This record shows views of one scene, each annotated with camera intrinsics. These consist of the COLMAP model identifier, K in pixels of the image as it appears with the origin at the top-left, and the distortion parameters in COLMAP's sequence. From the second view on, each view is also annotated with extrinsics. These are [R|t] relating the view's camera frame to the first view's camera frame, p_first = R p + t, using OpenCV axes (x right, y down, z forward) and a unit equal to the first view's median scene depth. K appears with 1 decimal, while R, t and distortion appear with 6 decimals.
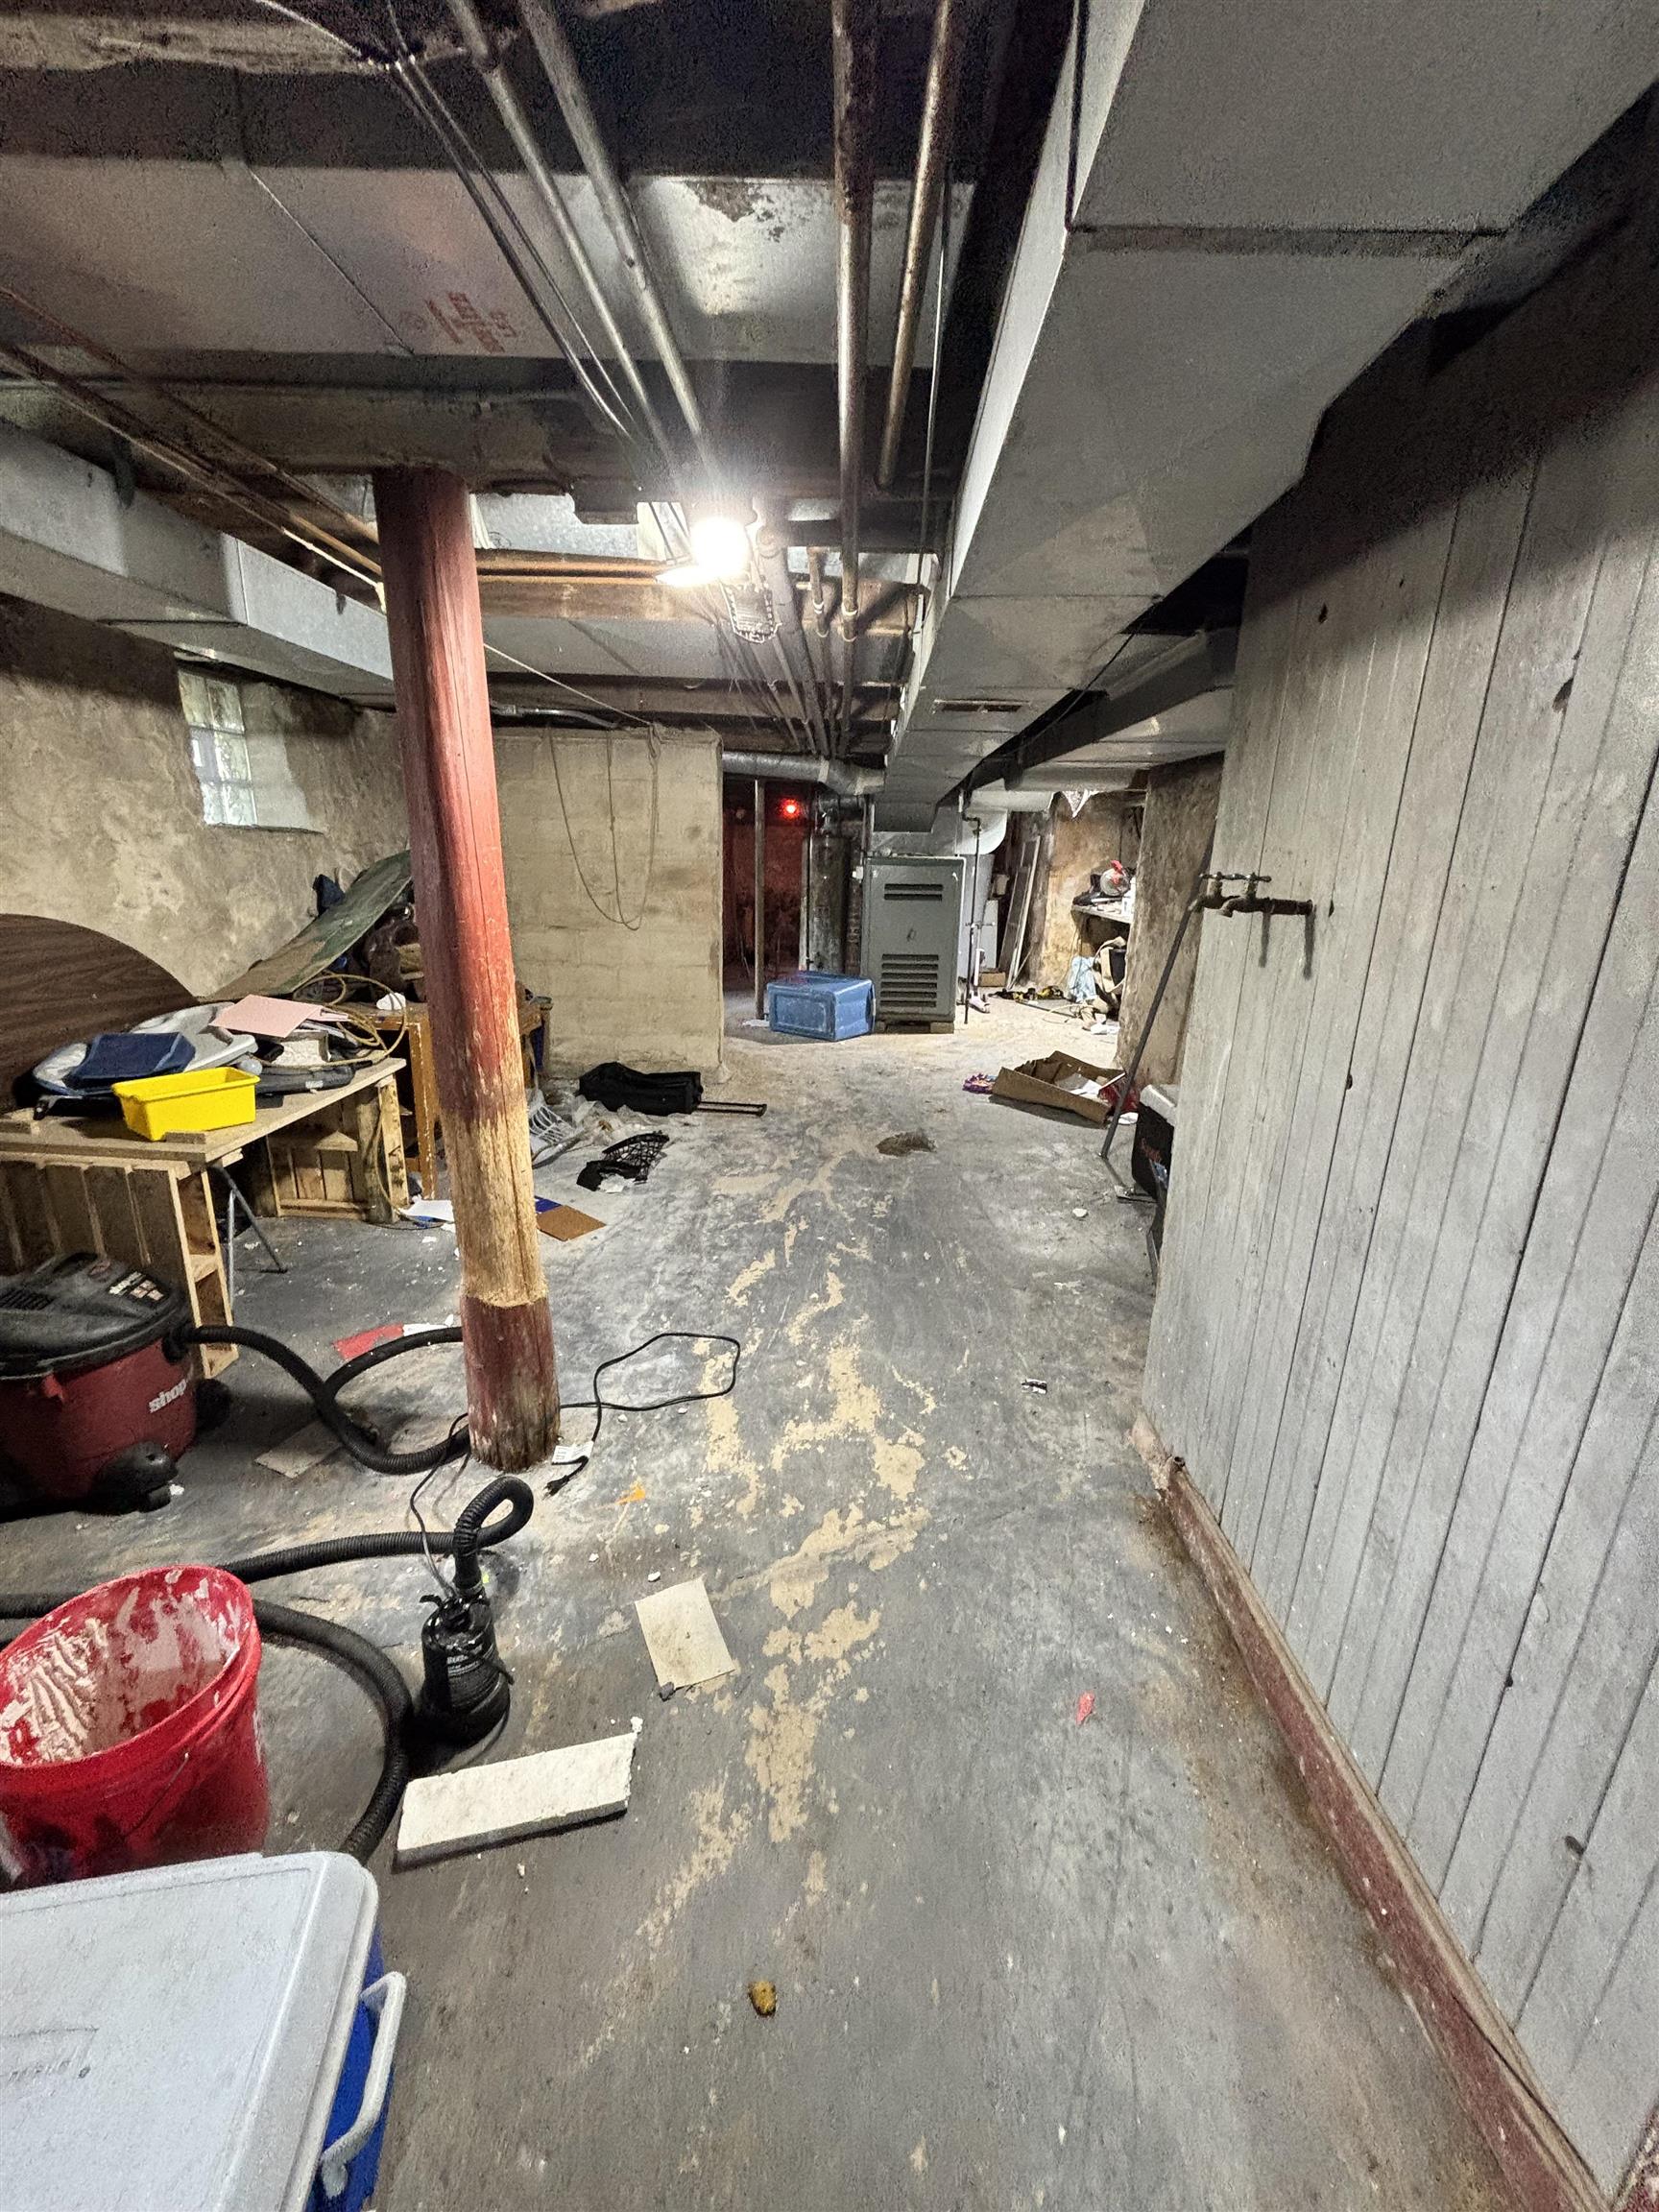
lens RADIAL K [[890.9, 0, 826.7], [0, 890.9, 1111.3], [0, 0, 1]] dist [-0.000427, -0.000009]
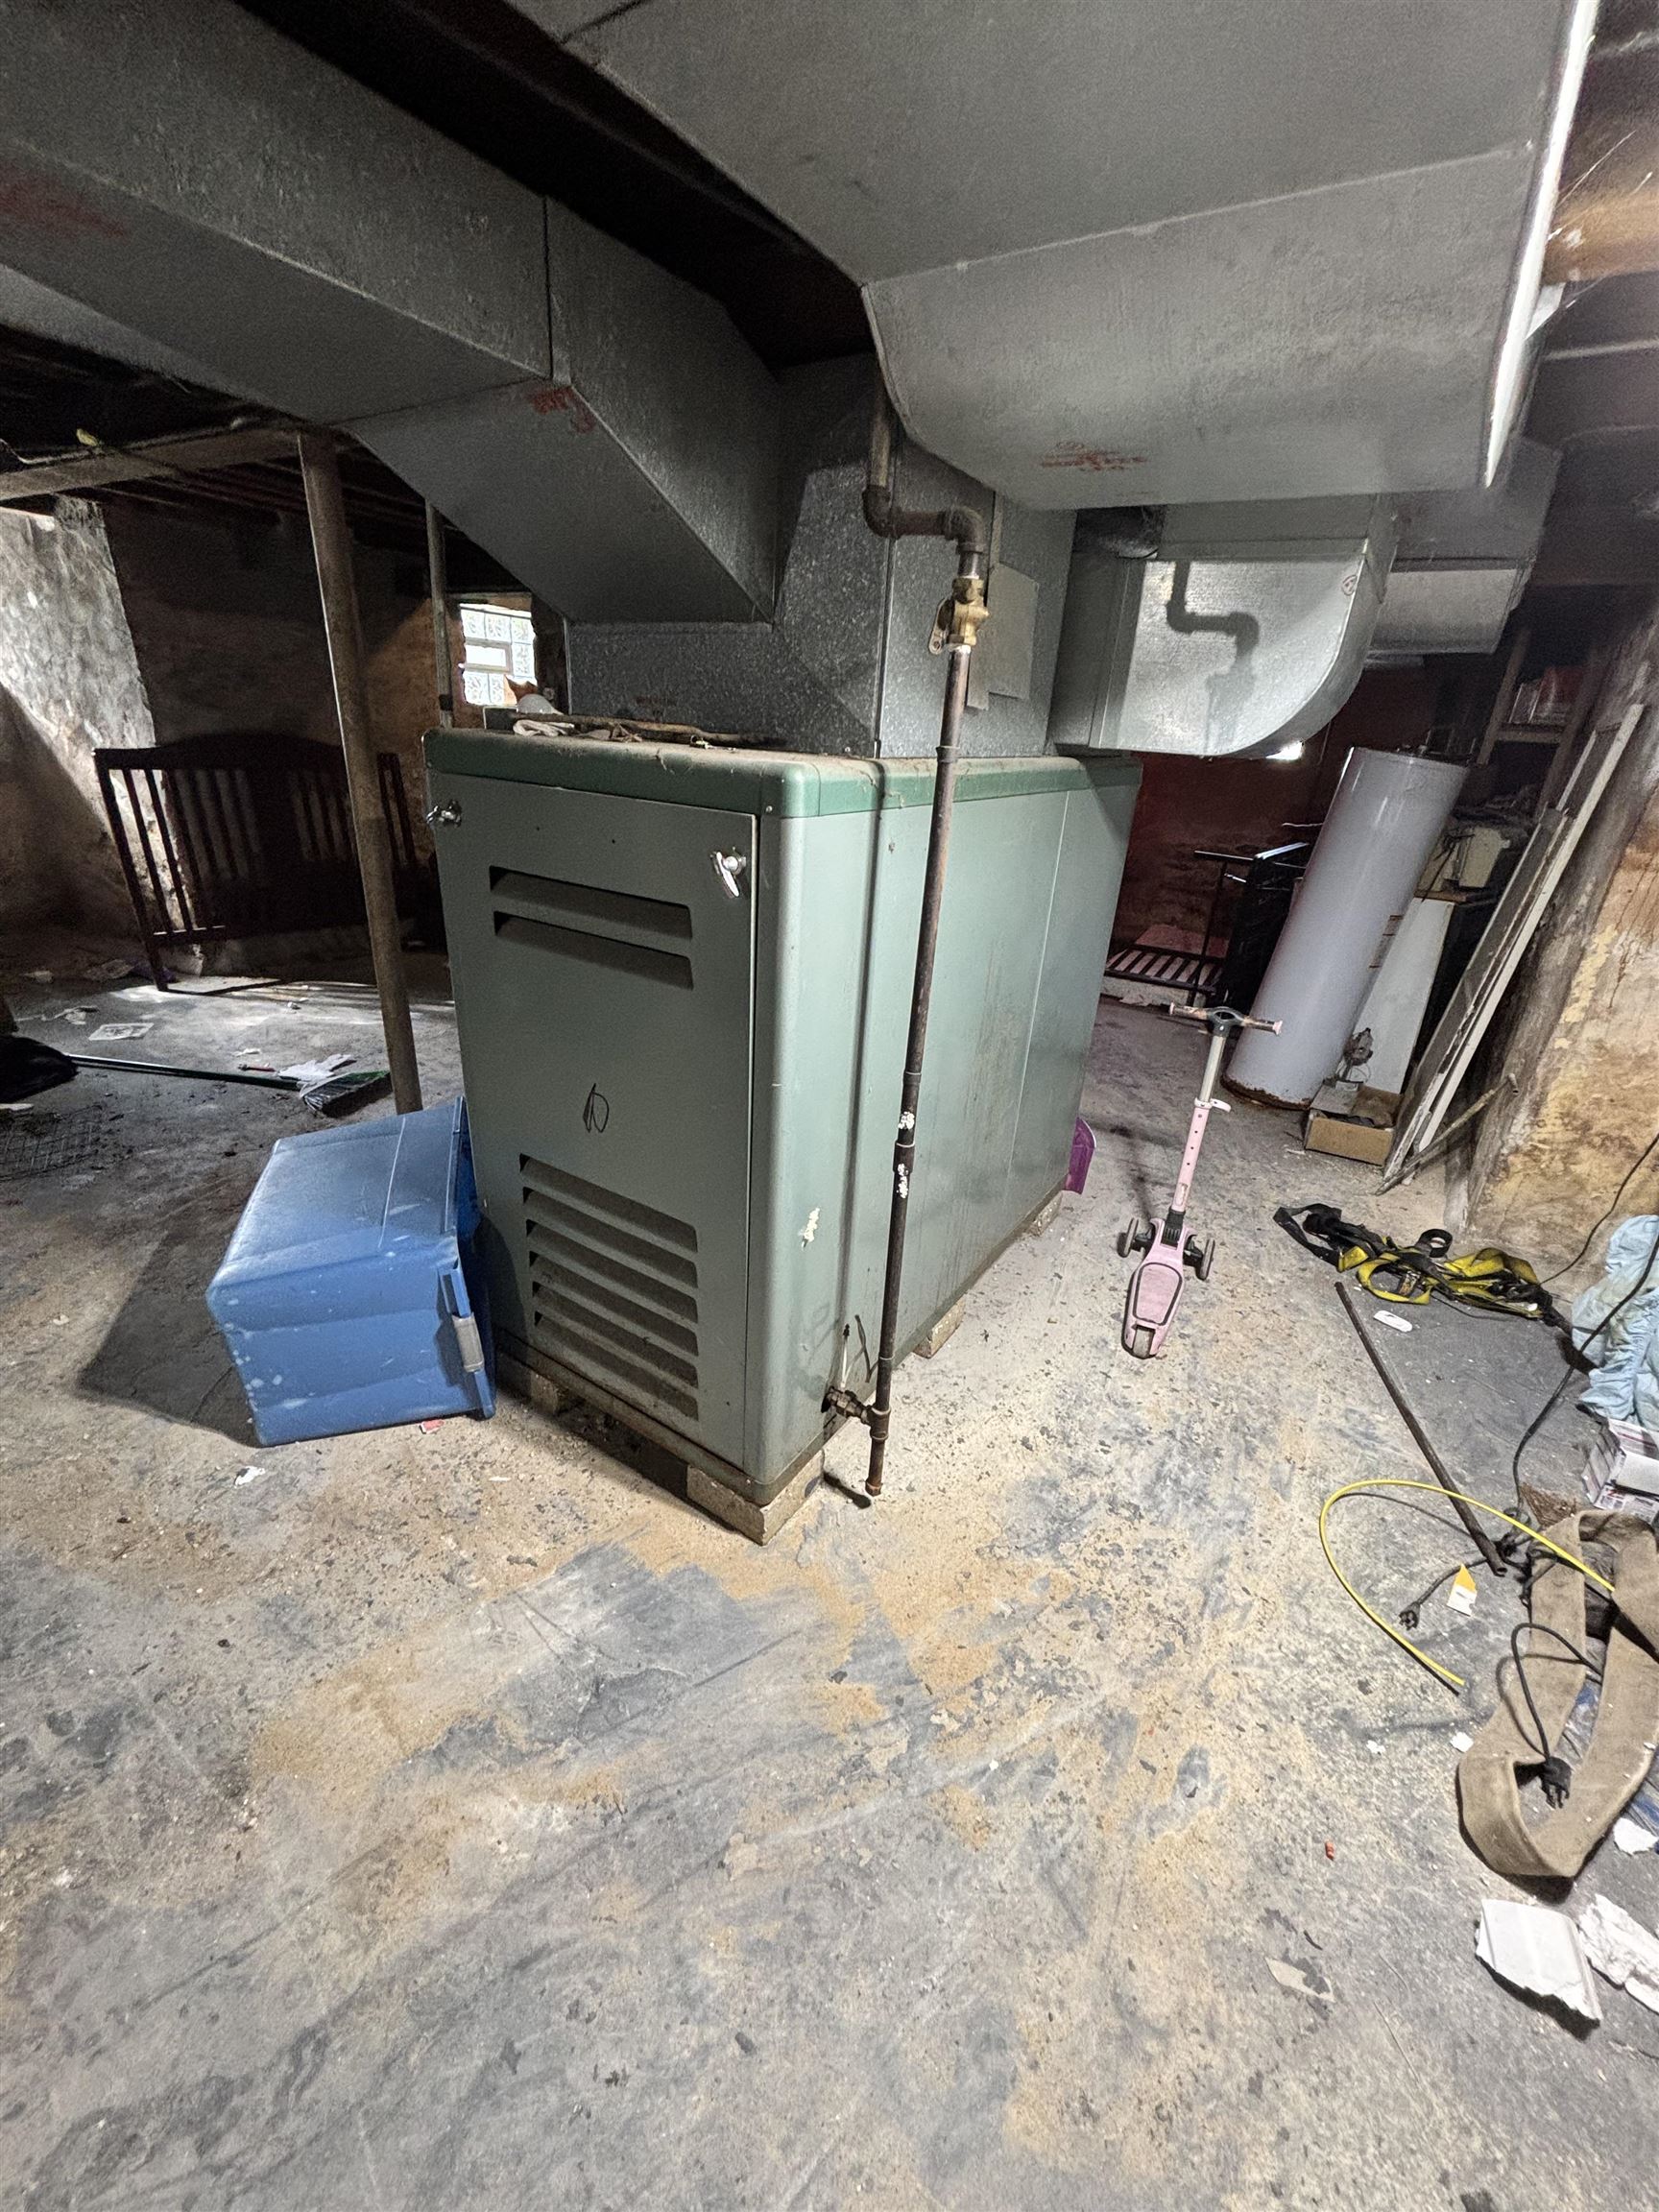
lens RADIAL K [[890.9, 0, 832.0], [0, 890.9, 1110.7], [0, 0, 1]] dist [-0.000427, -0.000009]
pose [[0.846233, 0.238067, -0.476669, 0.193212], [-0.184886, 0.970244, 0.156347, -0.189071], [0.499706, -0.044177, 0.865068, 0.652064]]
